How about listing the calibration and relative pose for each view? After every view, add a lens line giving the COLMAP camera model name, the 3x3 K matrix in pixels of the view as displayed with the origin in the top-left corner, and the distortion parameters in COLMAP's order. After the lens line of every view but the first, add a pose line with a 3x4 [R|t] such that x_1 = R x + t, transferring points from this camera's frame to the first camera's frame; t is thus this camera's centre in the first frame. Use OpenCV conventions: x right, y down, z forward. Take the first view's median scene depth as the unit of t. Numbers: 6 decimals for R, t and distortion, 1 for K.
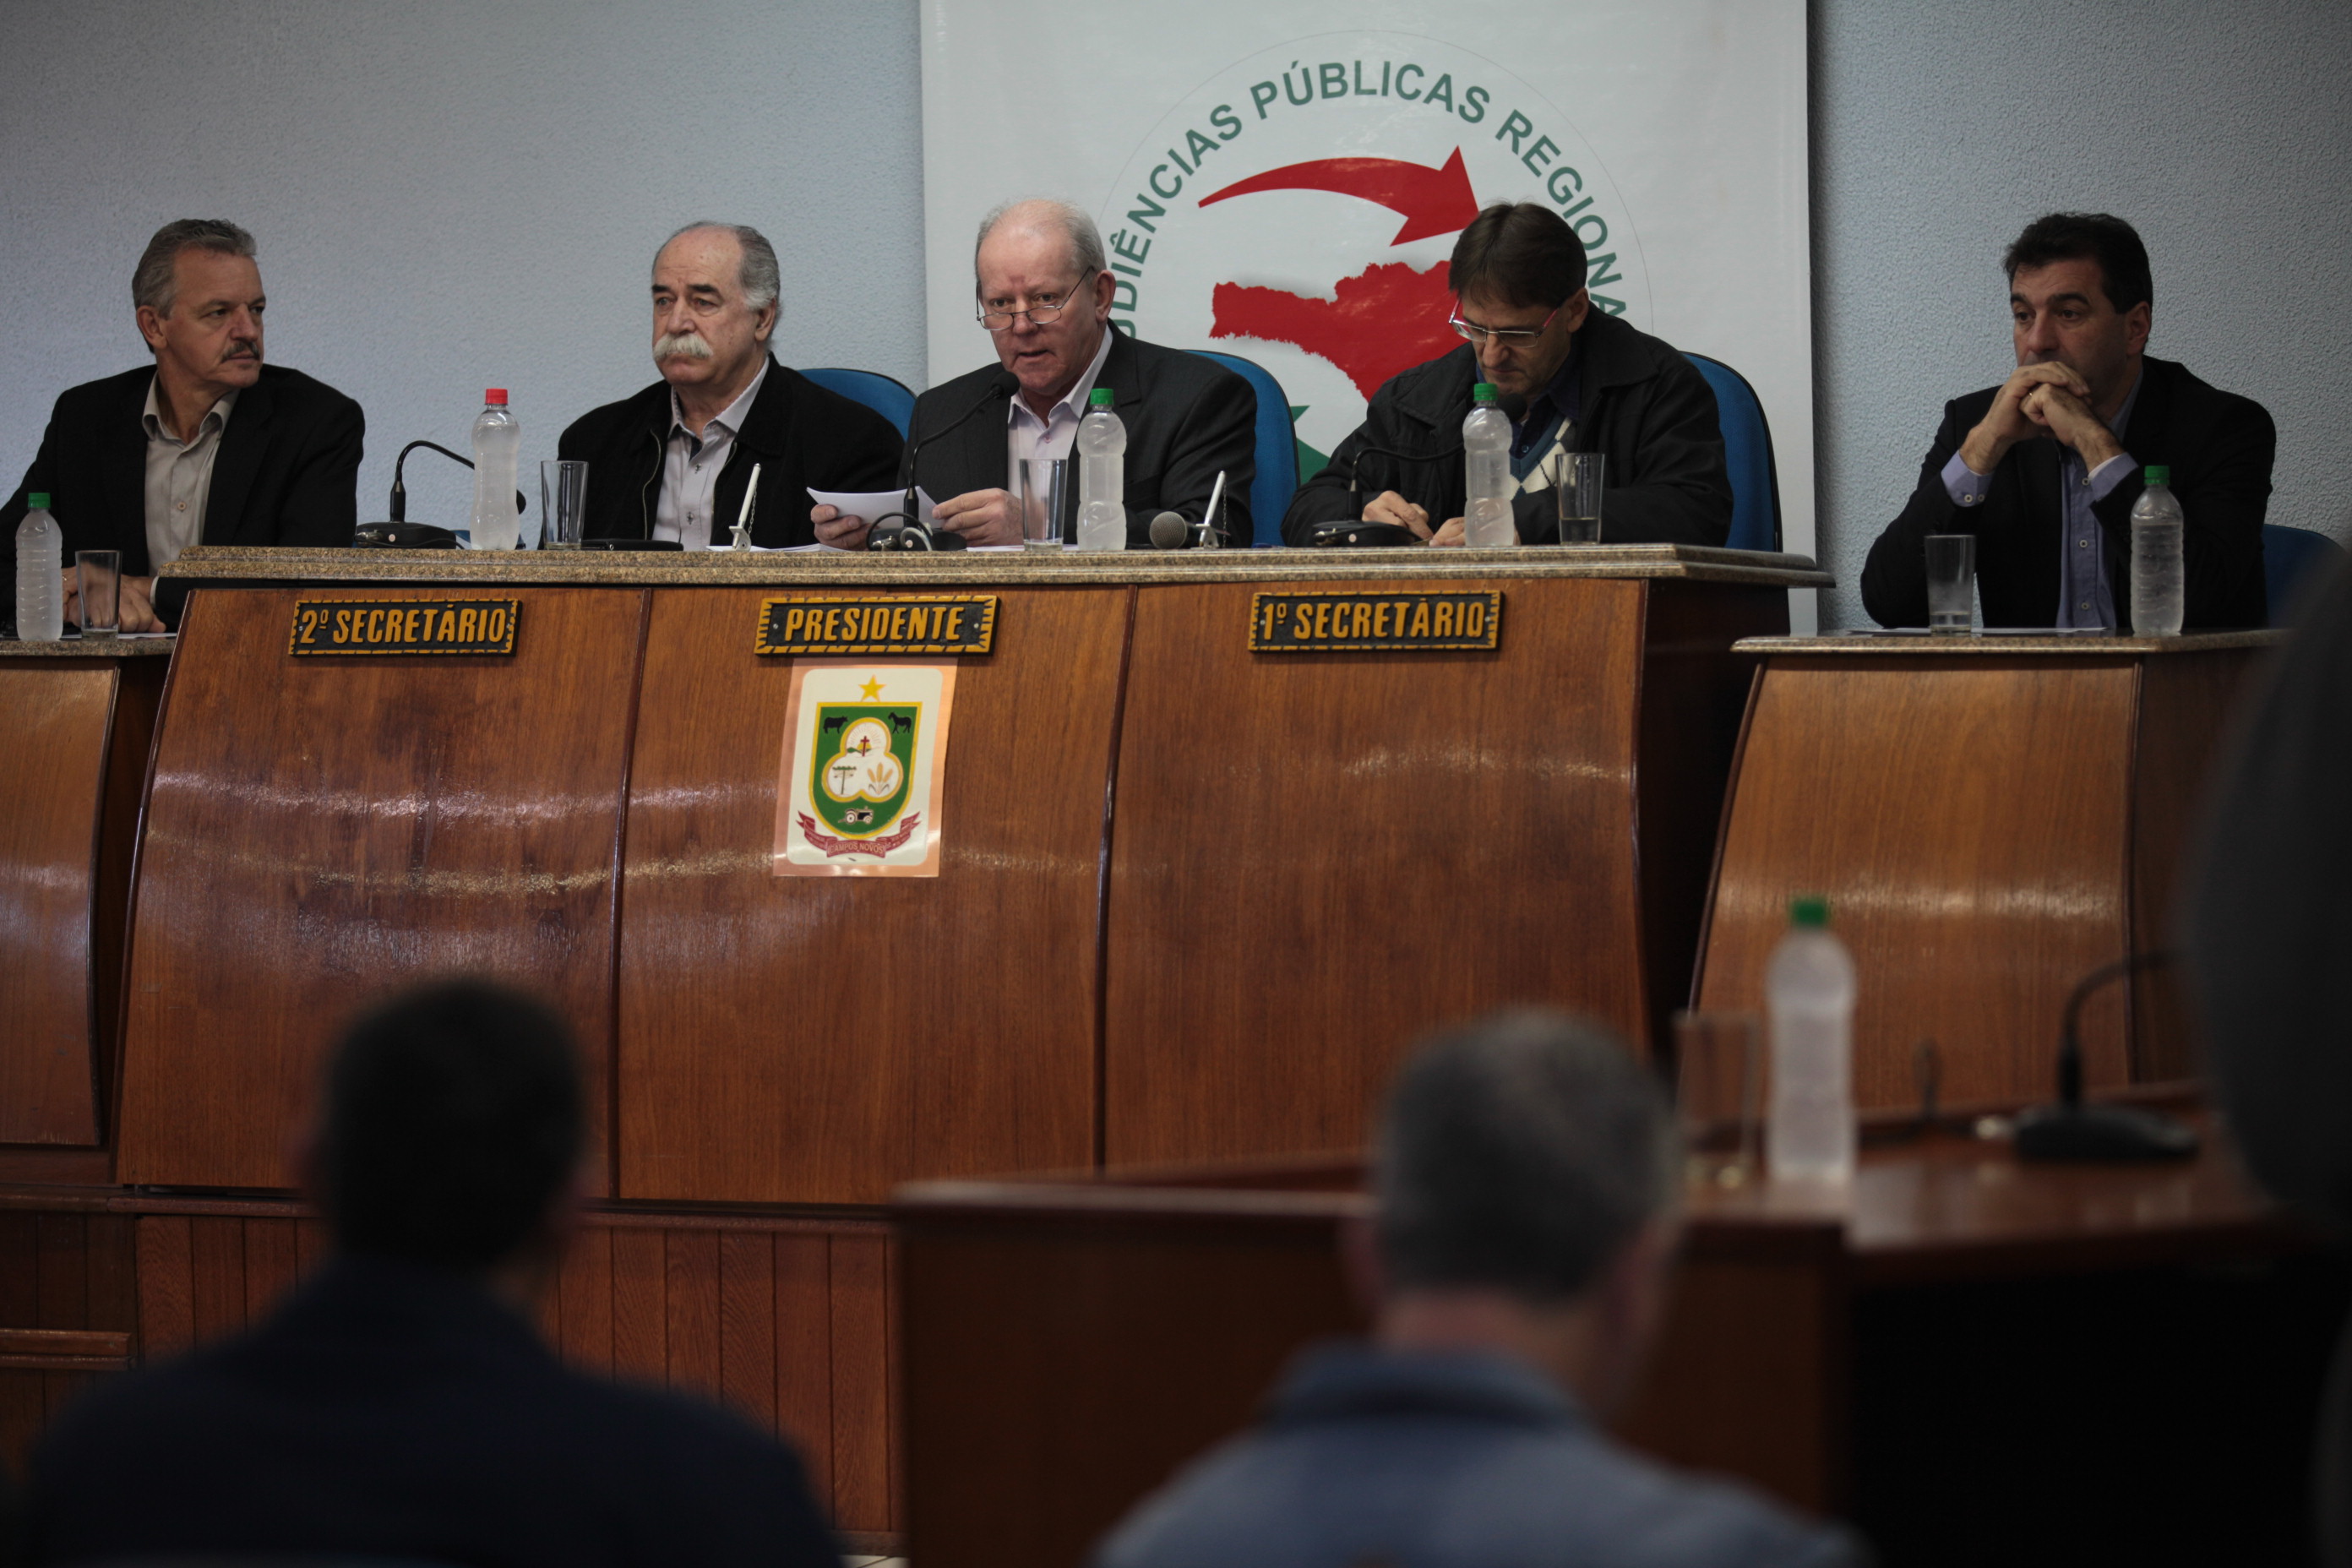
lens RADIAL K [[8053.5, 0, 1176.0], [0, 8053.5, 784.0], [0, 0, 1]] dist [-0.047980, 0.741343]
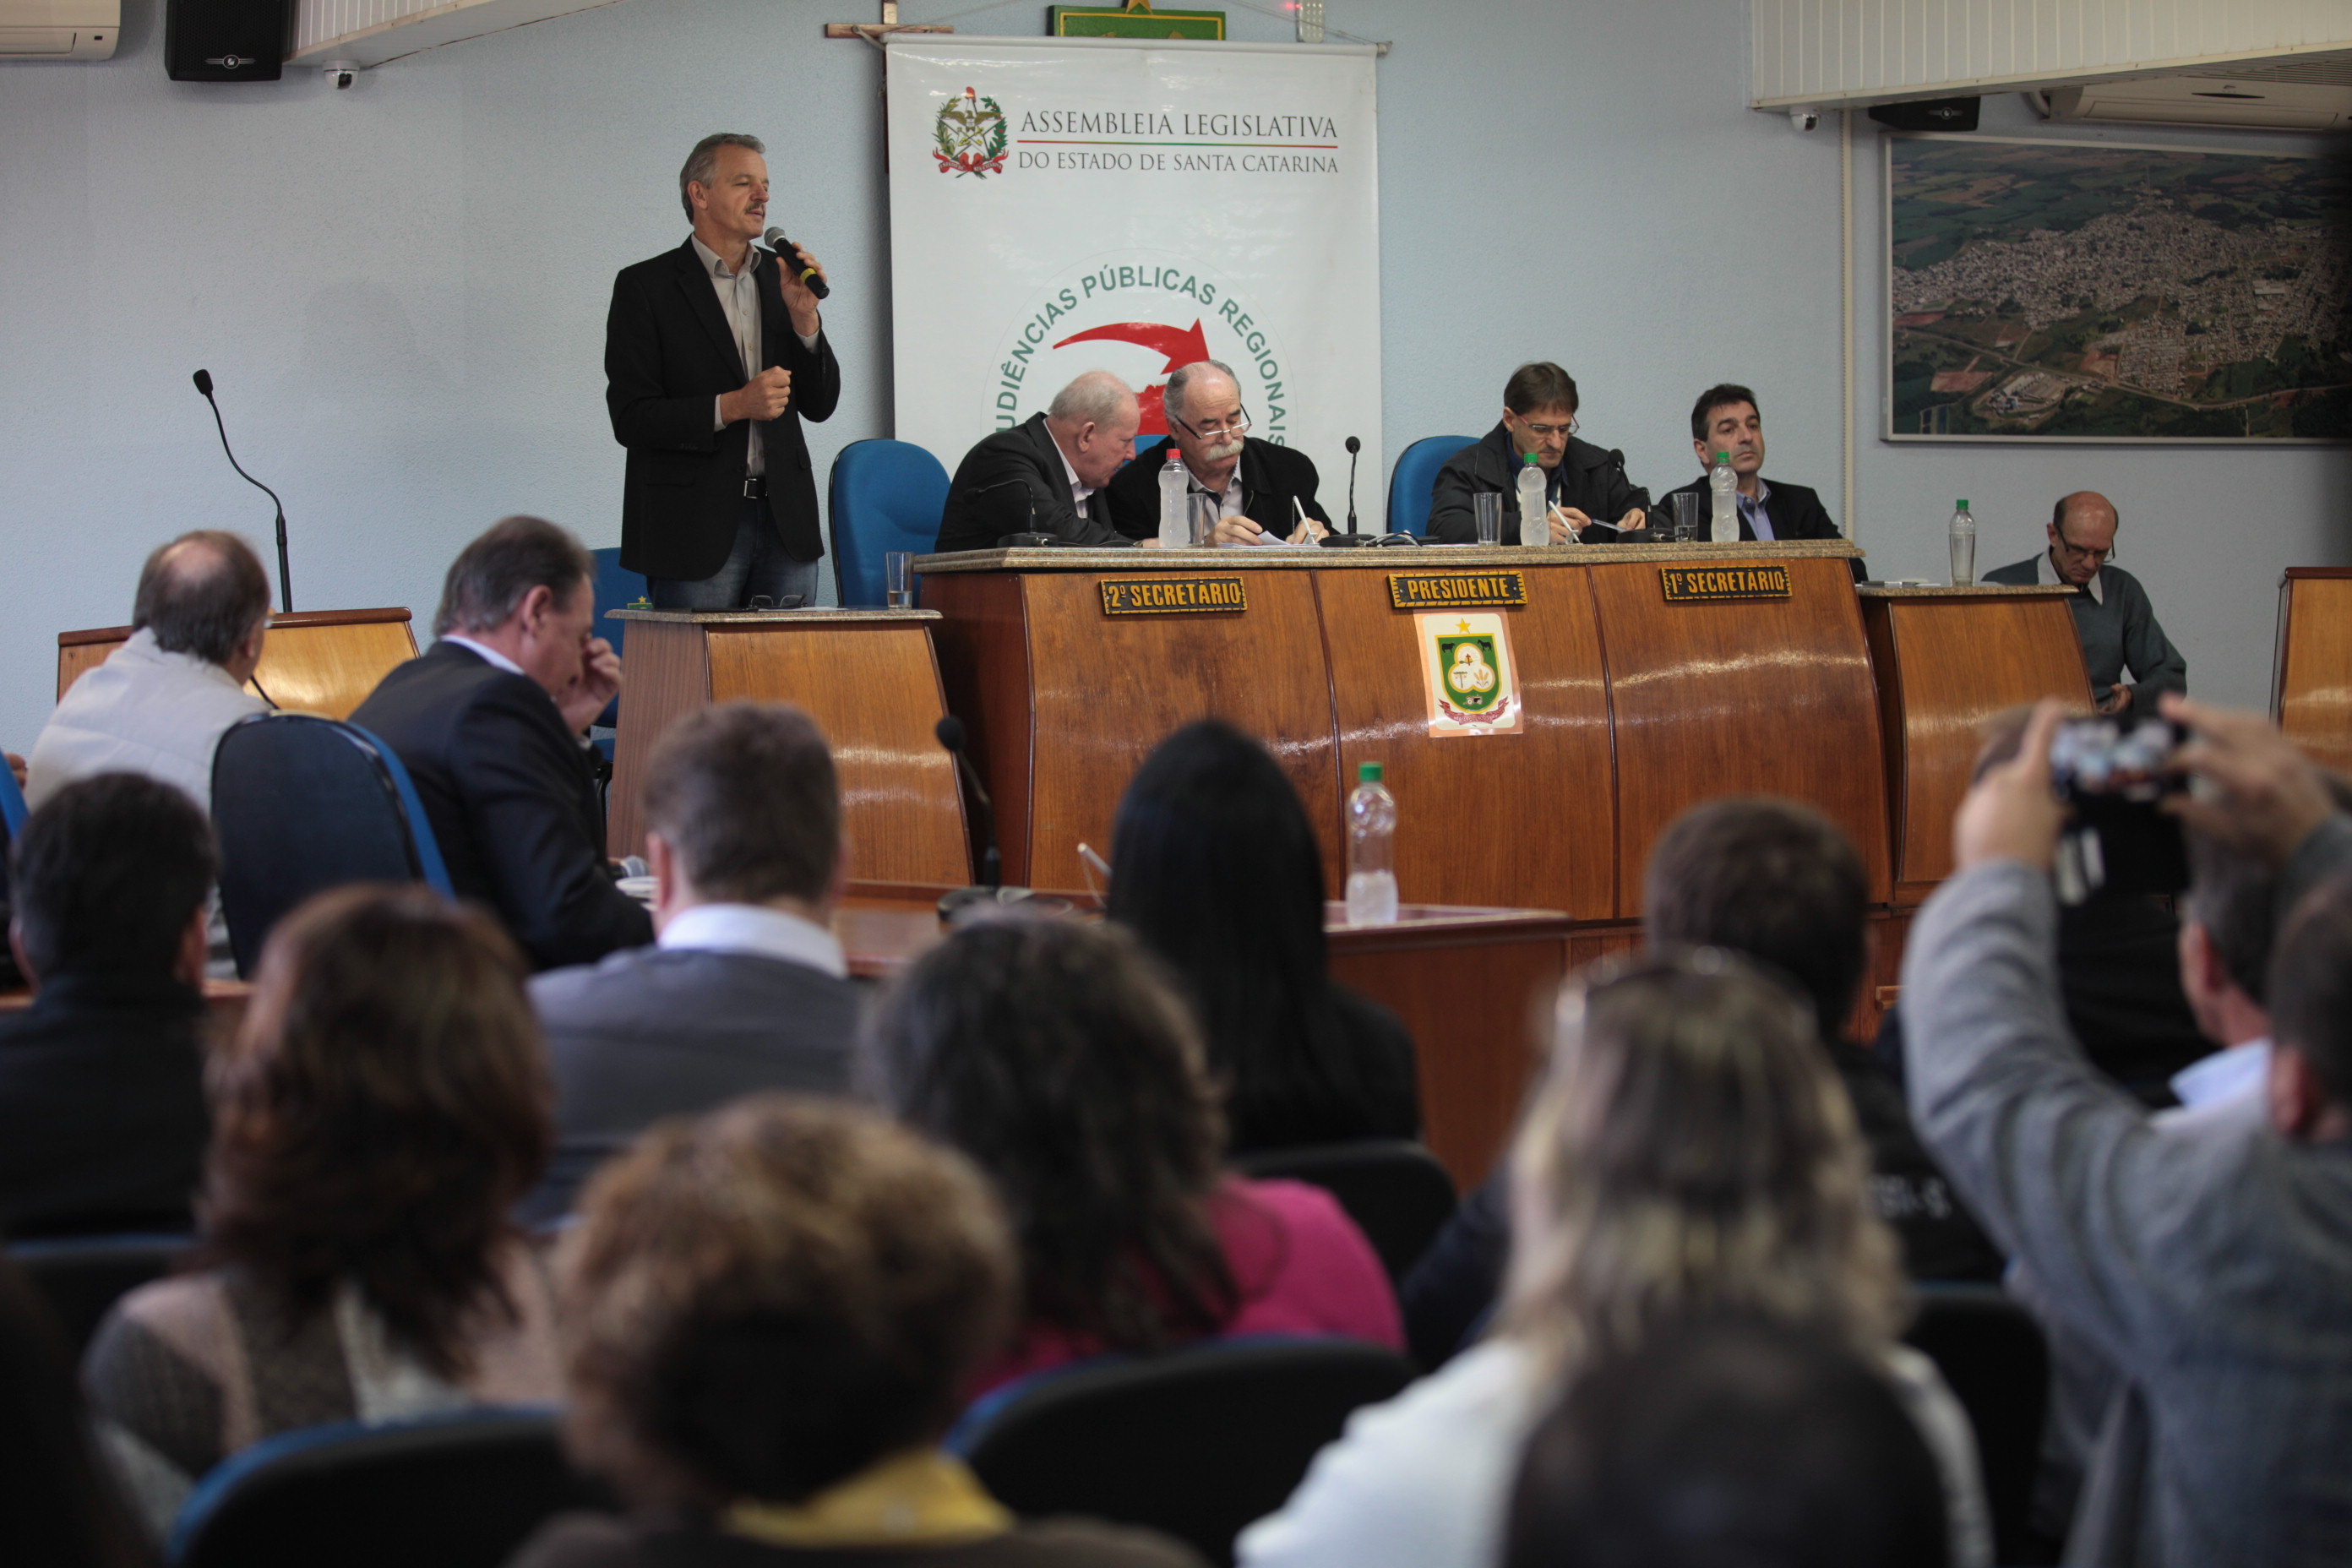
lens RADIAL K [[4927.4, 0, 1176.0], [0, 4927.4, 784.0], [0, 0, 1]] dist [-0.275079, -0.114221]
pose [[0.637195, -0.040006, 0.769664, -0.880920], [0.035298, 0.999119, 0.022711, -0.004197], [-0.769894, 0.012696, 0.638045, 0.377614]]
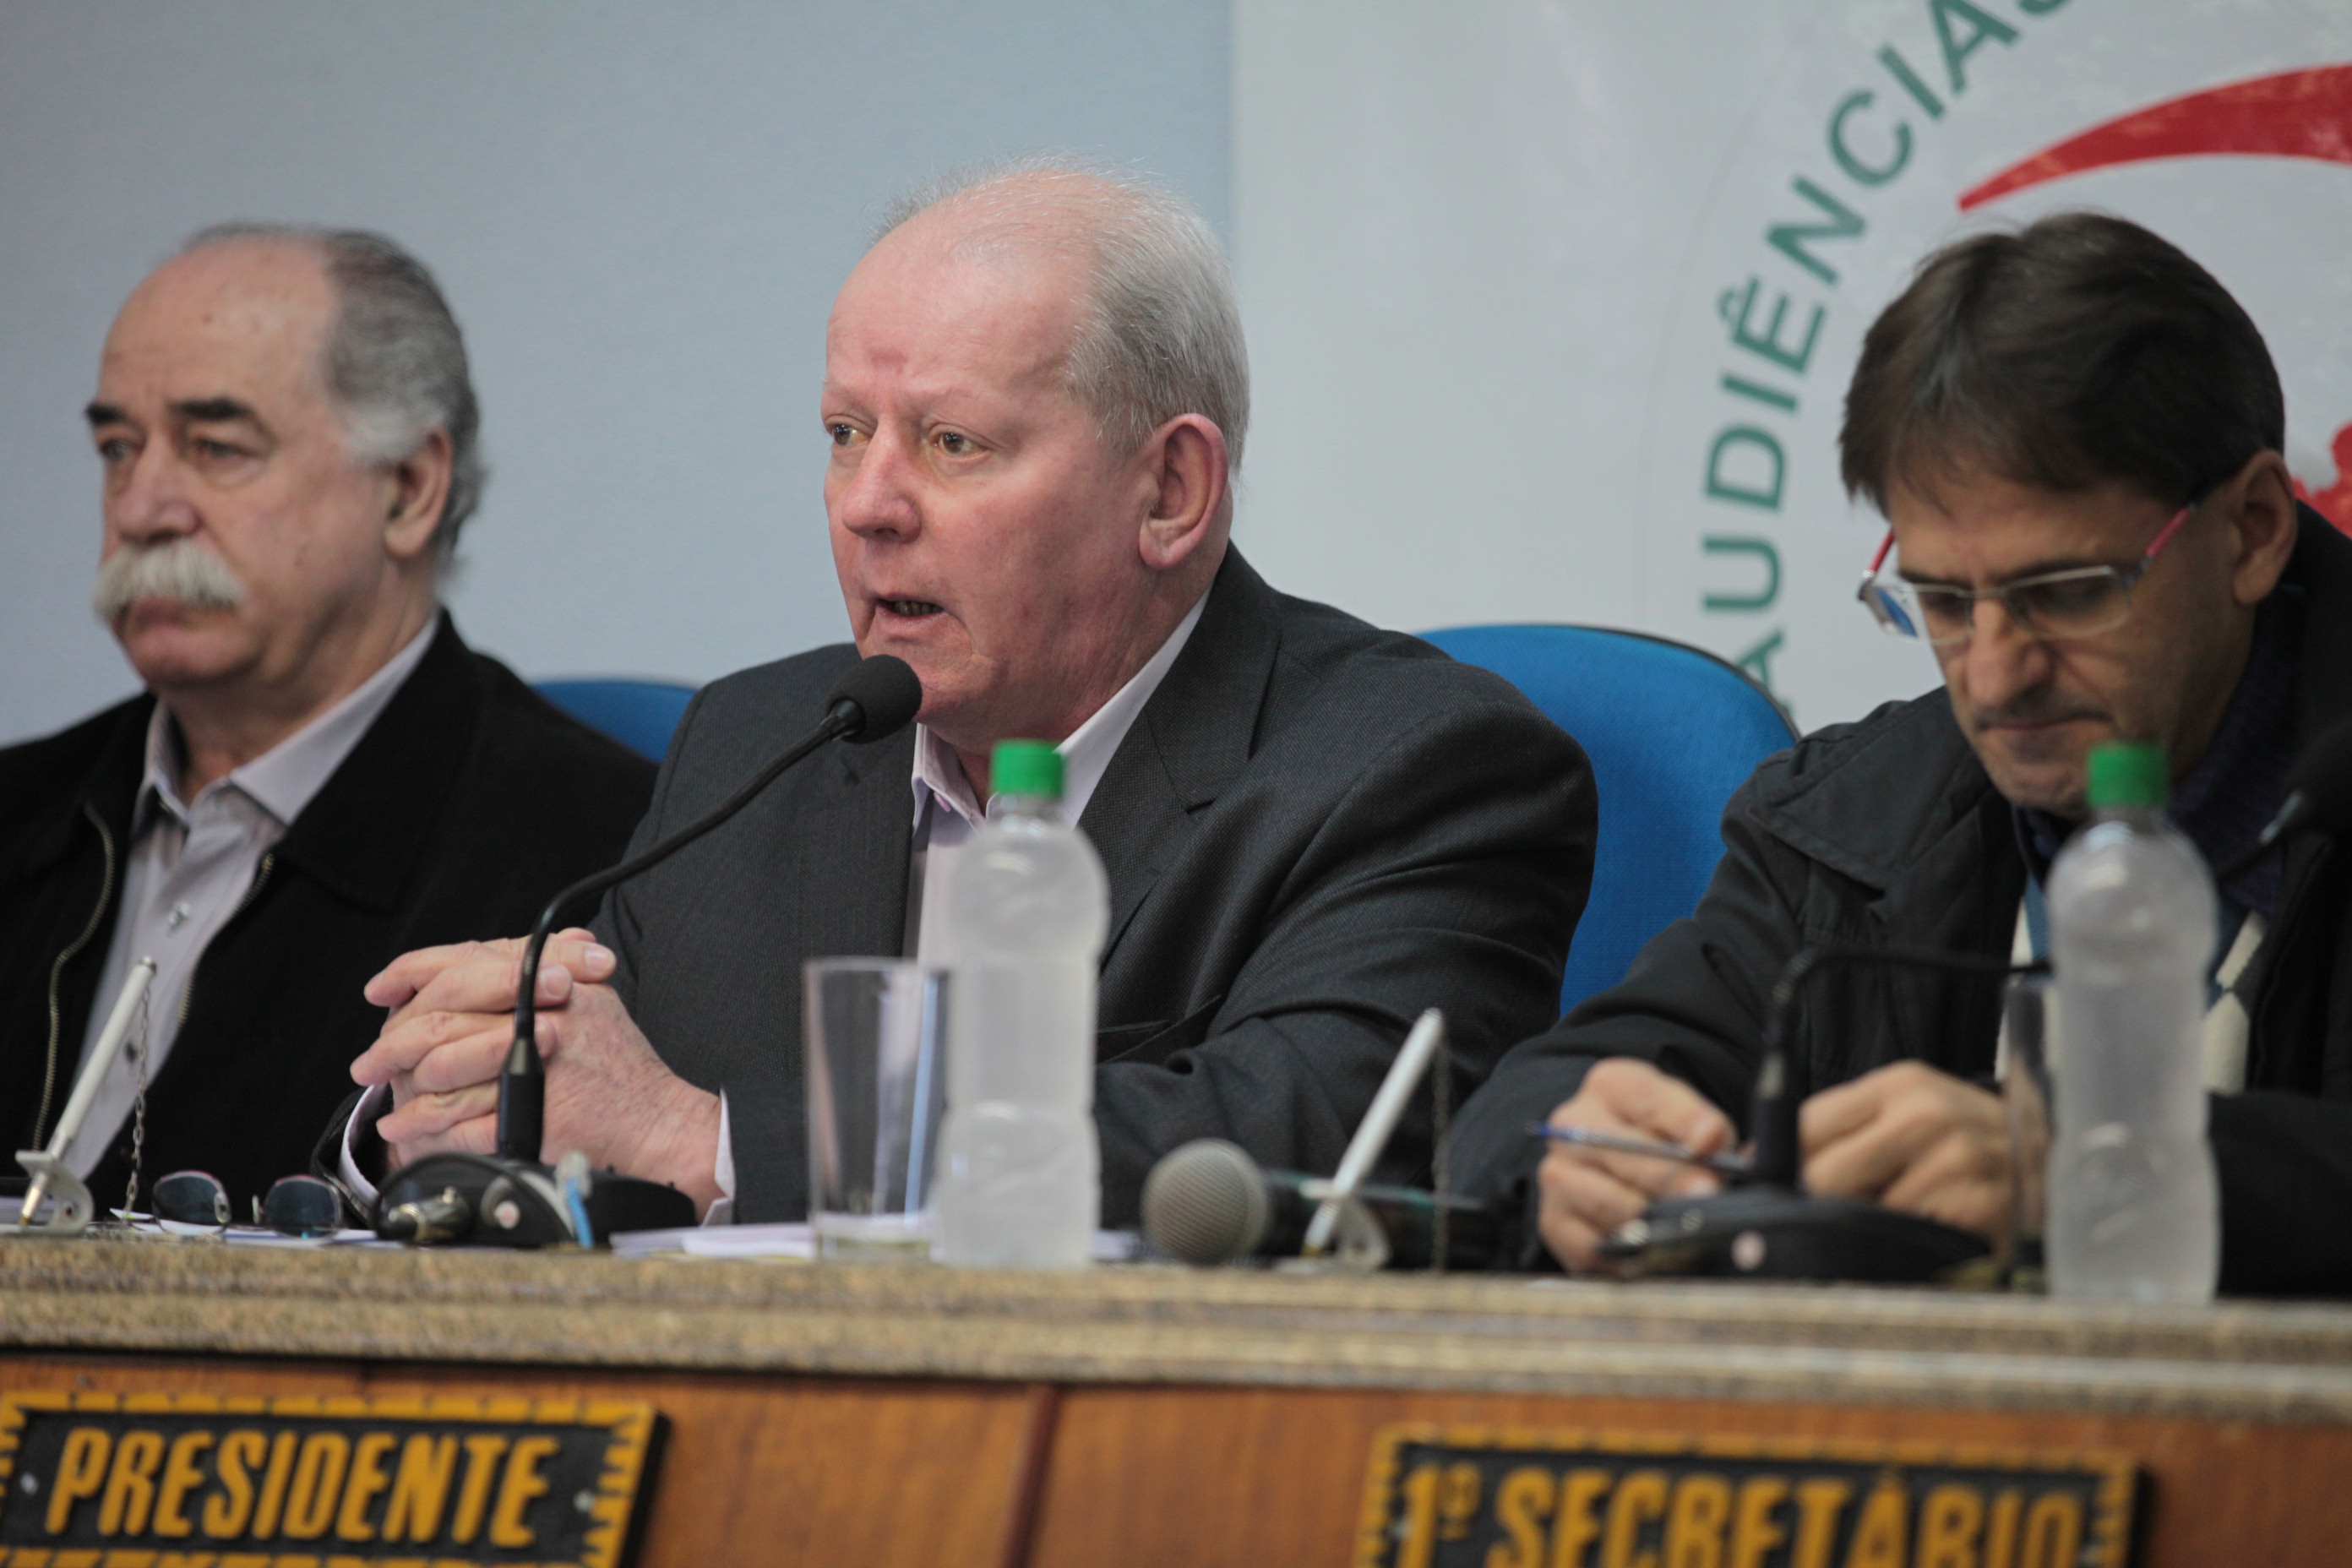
lens RADIAL K [[13048.9, 0, 1176.0], [0, 13048.9, 784.0], [0, 0, 1]] dist [1.623487, -3.949918]
pose [[0.976956, 0.015620, -0.212867, 0.103855], [-0.024246, 0.998984, -0.037976, -0.028370], [0.212058, 0.042262, 0.976343, 0.505238]]
